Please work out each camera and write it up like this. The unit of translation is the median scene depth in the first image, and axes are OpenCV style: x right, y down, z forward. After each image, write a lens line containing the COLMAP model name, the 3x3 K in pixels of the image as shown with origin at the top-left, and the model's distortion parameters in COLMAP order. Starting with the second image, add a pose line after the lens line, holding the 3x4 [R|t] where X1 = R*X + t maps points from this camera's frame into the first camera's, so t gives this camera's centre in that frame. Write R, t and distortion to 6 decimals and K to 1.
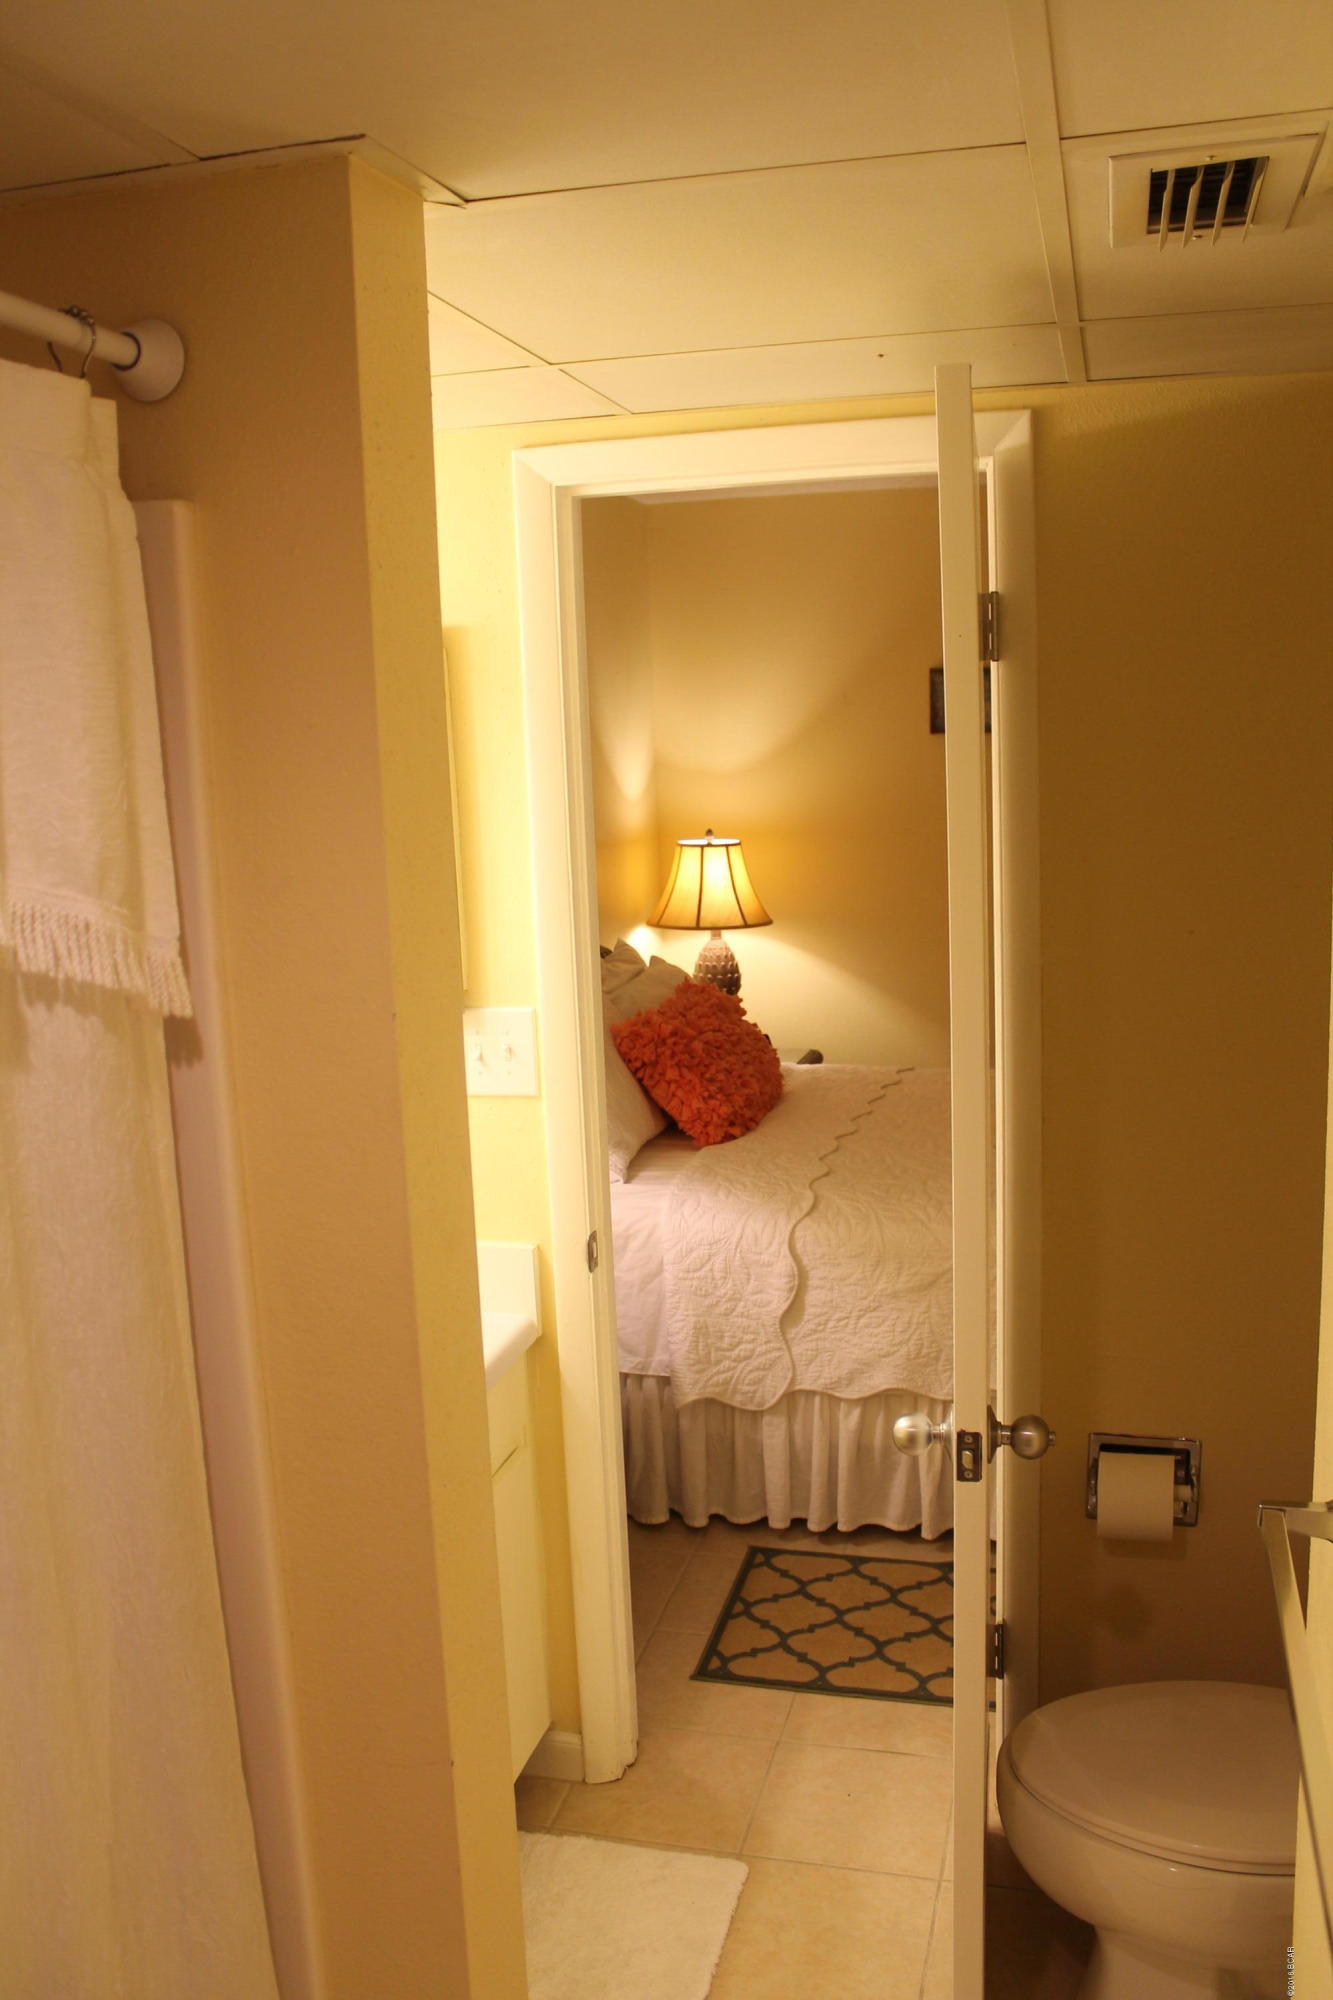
lens RADIAL K [[1674.2, 0, 660.7], [0, 1674.2, 1006.1], [0, 0, 1]] dist [-0.129292, 0.081260]
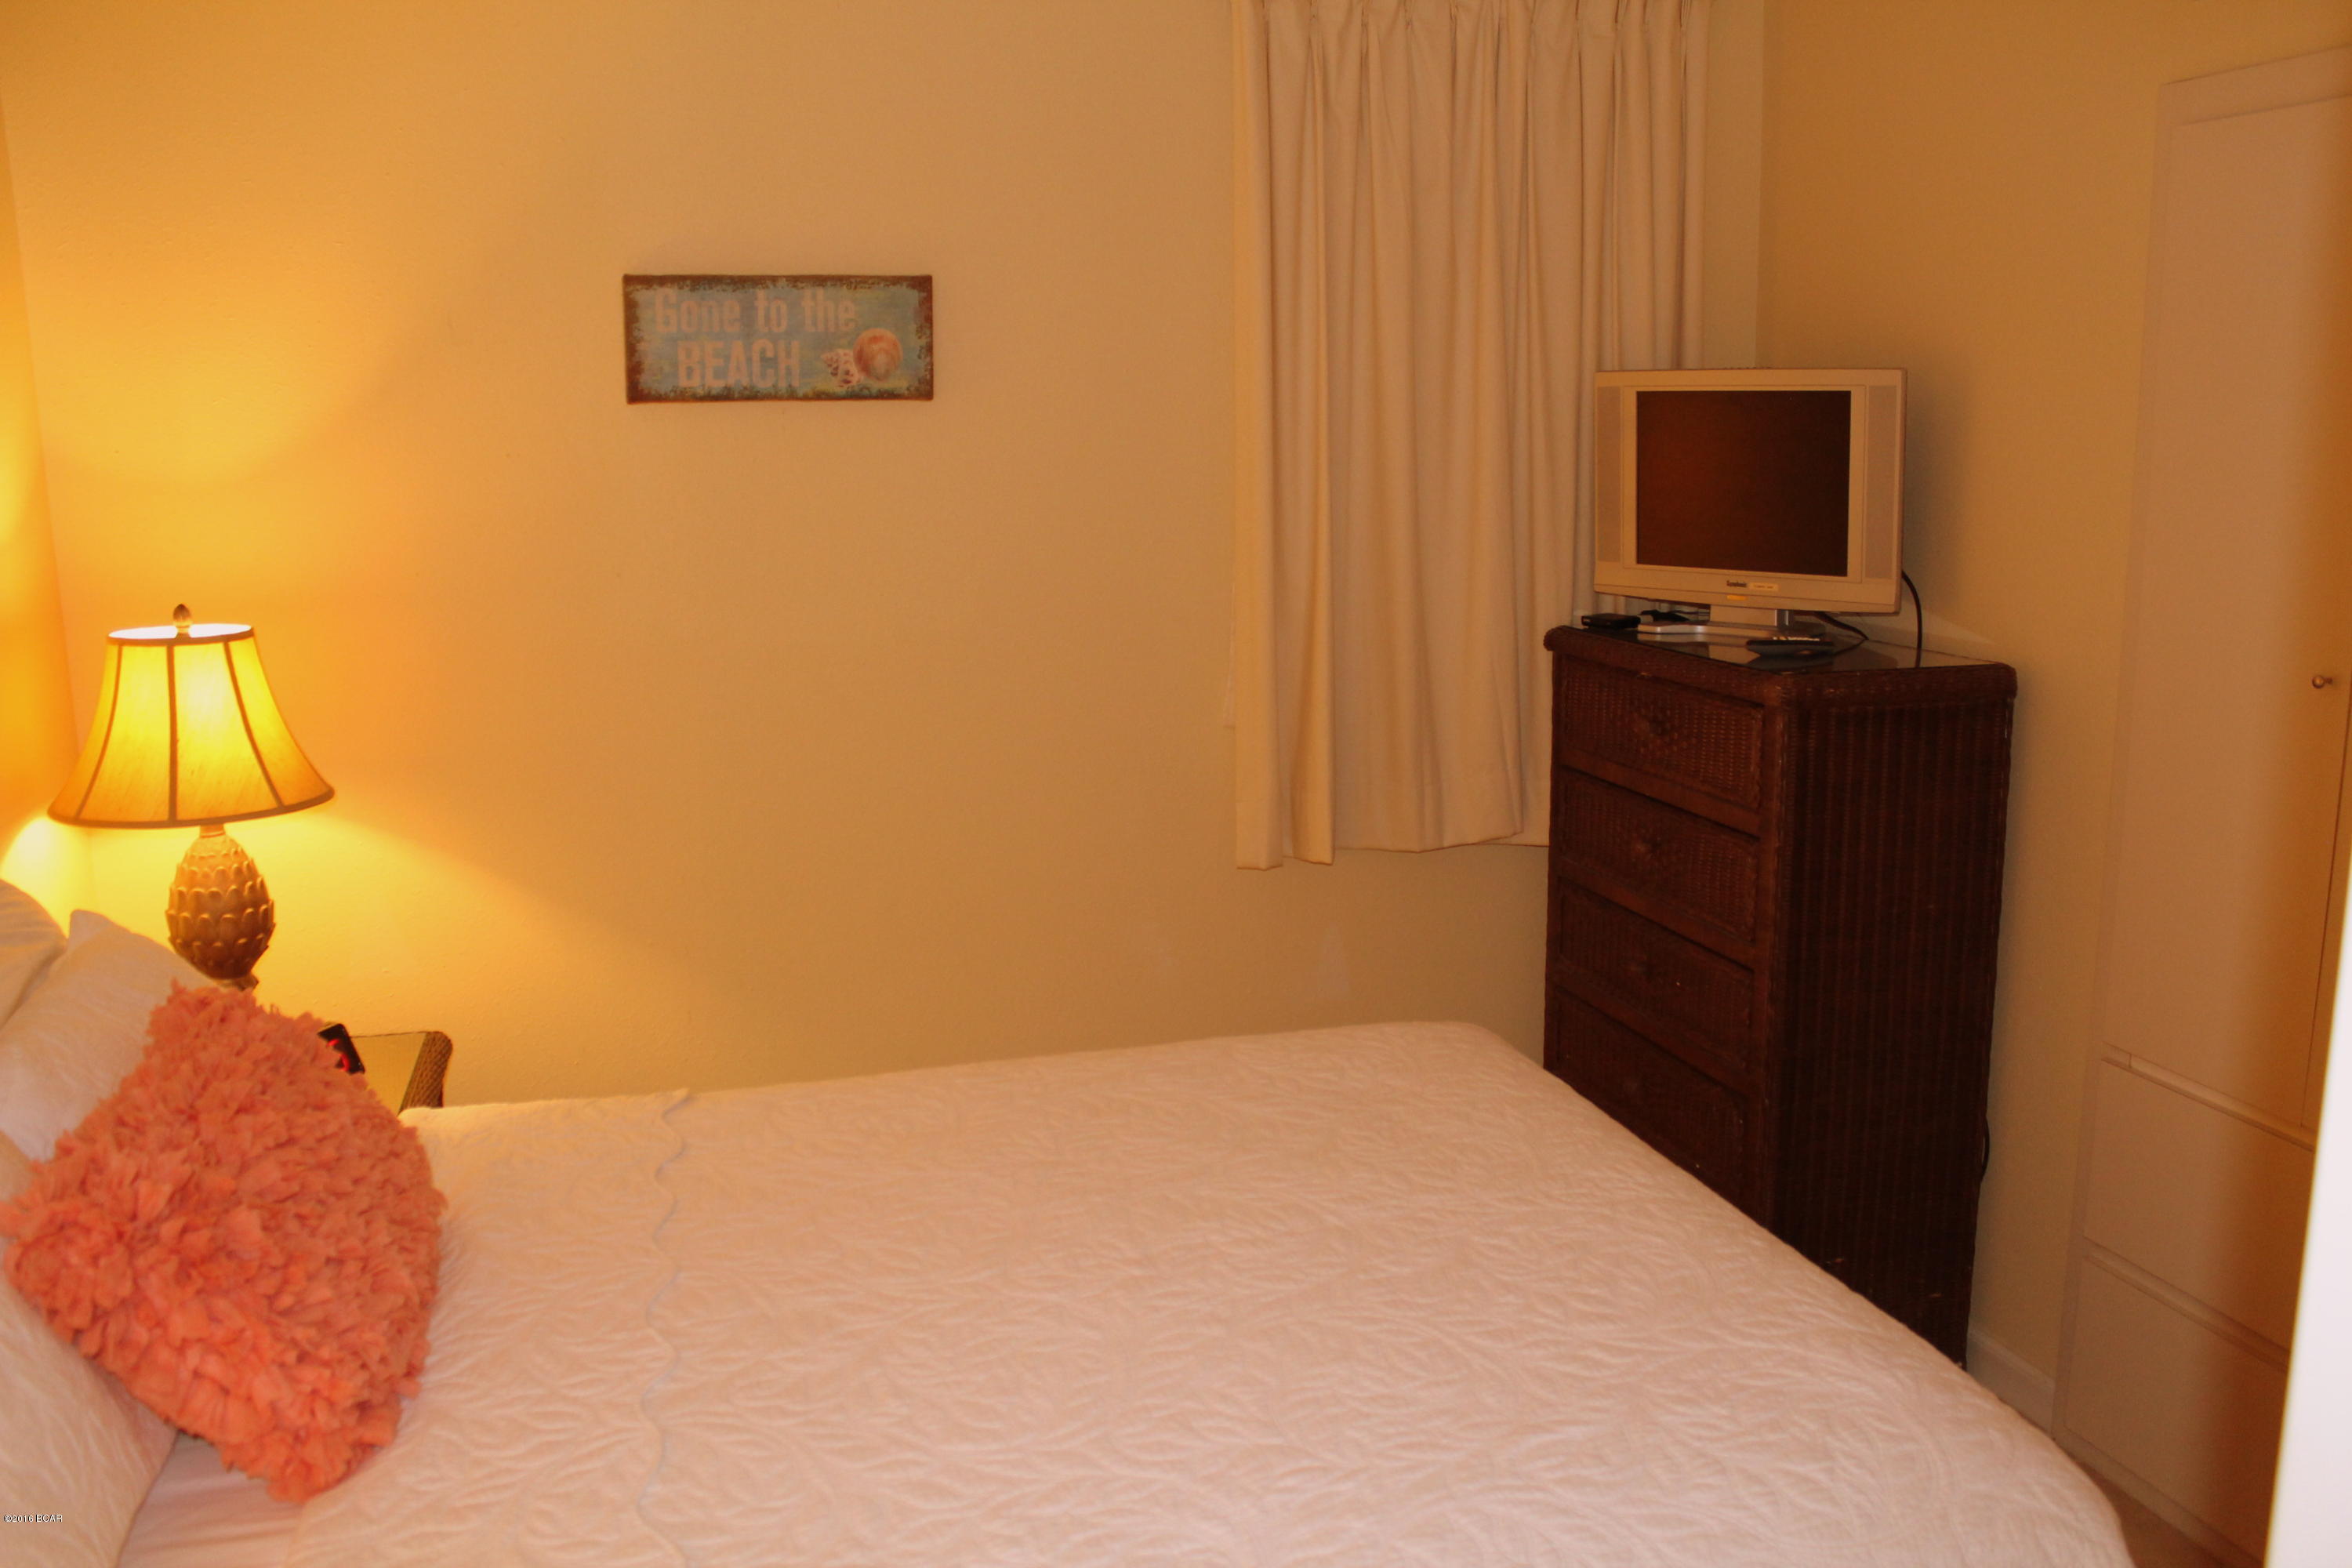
lens RADIAL K [[1968.8, 0, 1163.3], [0, 1968.8, 773.1], [0, 0, 1]] dist [-0.129292, 0.081260]
pose [[0.860395, -0.074765, 0.504114, -0.007547], [0.065486, 0.997199, 0.036125, -0.061324], [-0.505403, 0.001930, 0.862881, 0.408035]]
